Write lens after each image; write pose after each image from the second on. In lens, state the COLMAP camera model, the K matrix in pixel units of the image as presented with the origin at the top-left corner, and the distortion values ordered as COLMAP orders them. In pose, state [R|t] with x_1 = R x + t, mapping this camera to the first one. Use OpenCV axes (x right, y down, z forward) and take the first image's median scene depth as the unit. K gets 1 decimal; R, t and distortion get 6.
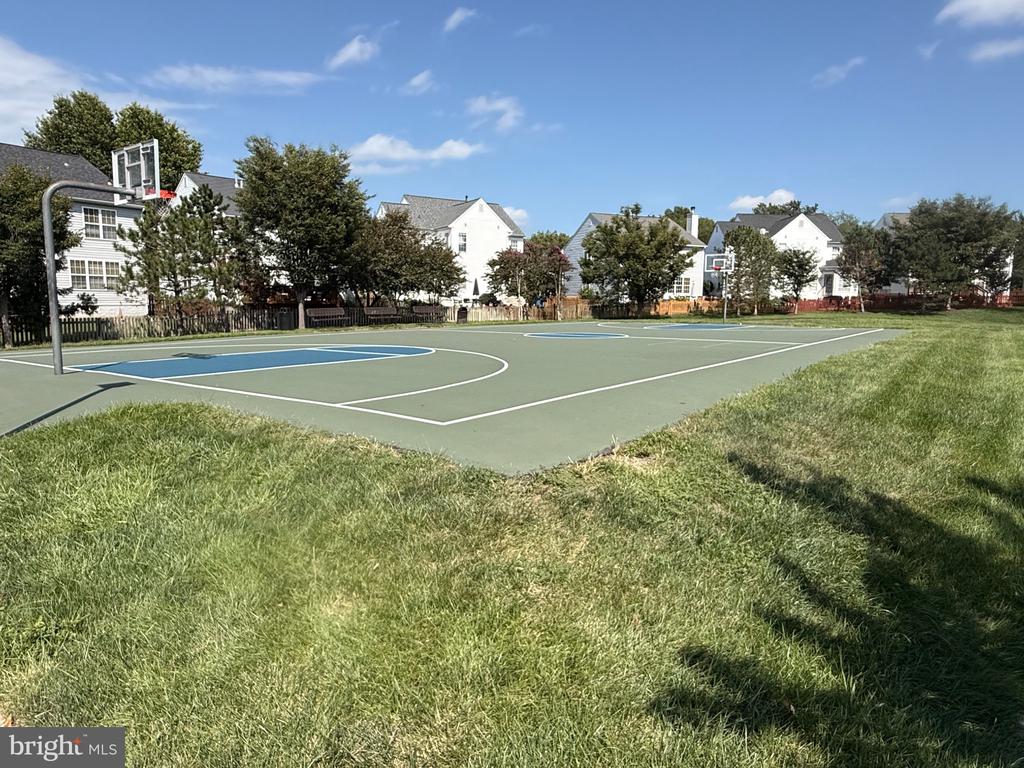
lens RADIAL K [[630.3, 0, 511.4], [0, 630.3, 381.7], [0, 0, 1]] dist [-0.002371, 0.000226]
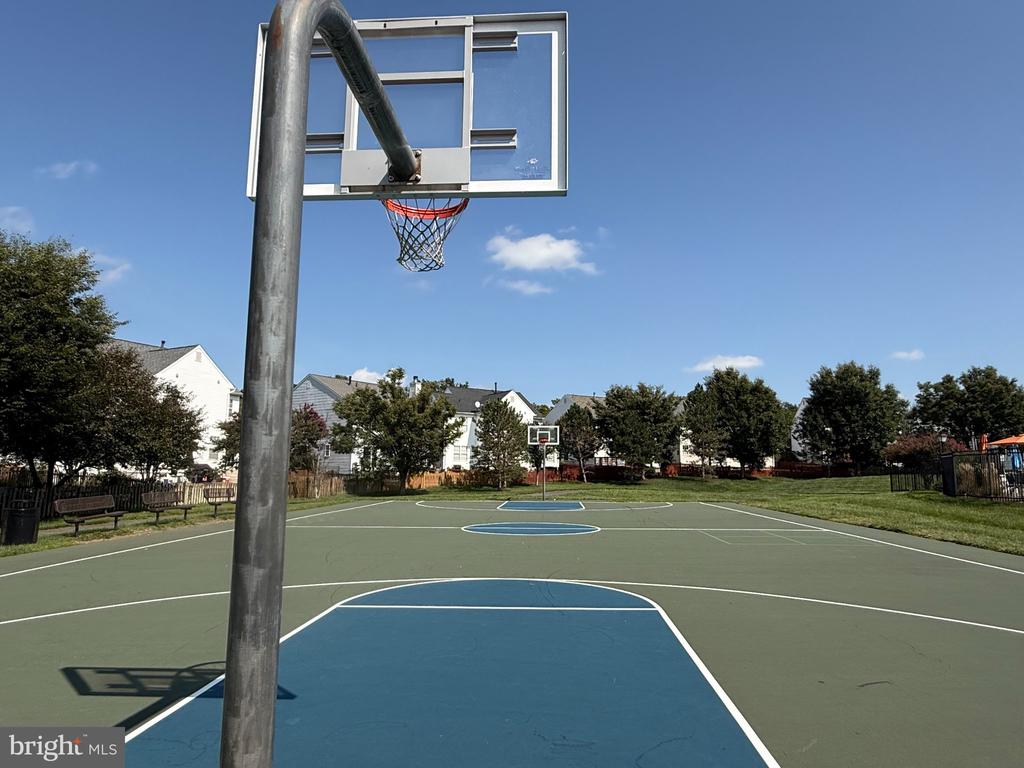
lens RADIAL K [[630.3, 0, 514.4], [0, 630.3, 385.2], [0, 0, 1]] dist [-0.002371, 0.000226]
pose [[0.840151, 0.069949, 0.537822, -0.155036], [0.070073, 0.969336, -0.235536, -0.029245], [-0.537806, 0.235573, 0.809488, 0.169171]]
